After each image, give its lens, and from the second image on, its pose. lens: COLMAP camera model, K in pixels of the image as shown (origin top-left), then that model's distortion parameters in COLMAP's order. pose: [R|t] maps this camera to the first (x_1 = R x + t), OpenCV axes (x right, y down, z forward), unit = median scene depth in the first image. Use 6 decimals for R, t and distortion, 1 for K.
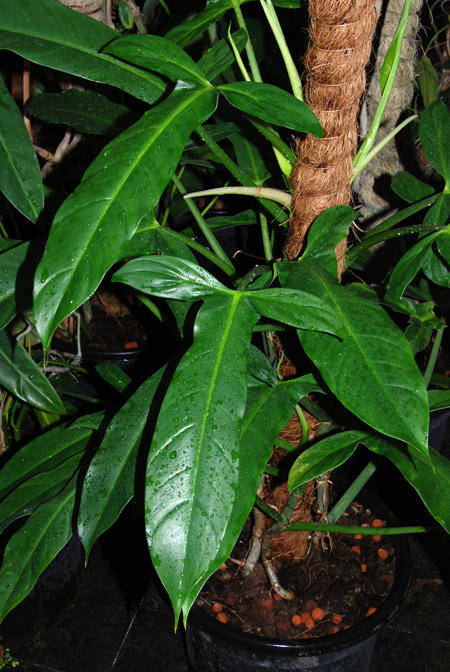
lens RADIAL K [[1134.6, 0, 226.6], [0, 1134.6, 336.8], [0, 0, 1]] dist [0.058701, 0.000000]
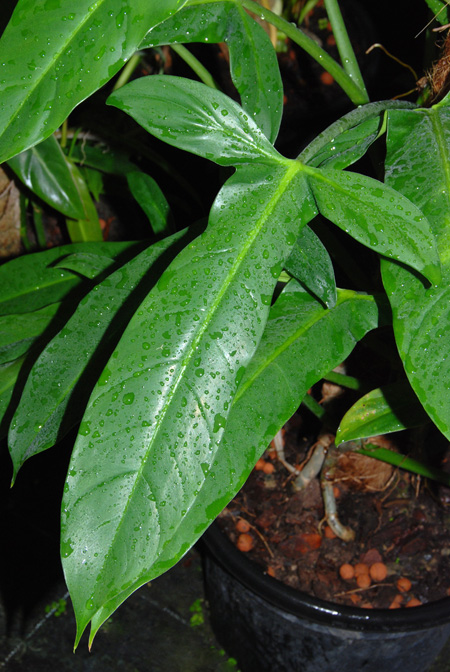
lens RADIAL K [[1479.8, 0, 223.7], [0, 1479.8, 334.8], [0, 0, 1]] dist [0.157735, 0.000000]
pose [[0.961916, 0.241722, -0.127621, 0.071928], [-0.206256, 0.948246, 0.241429, -0.101117], [0.179375, -0.205912, 0.961990, 0.129974]]
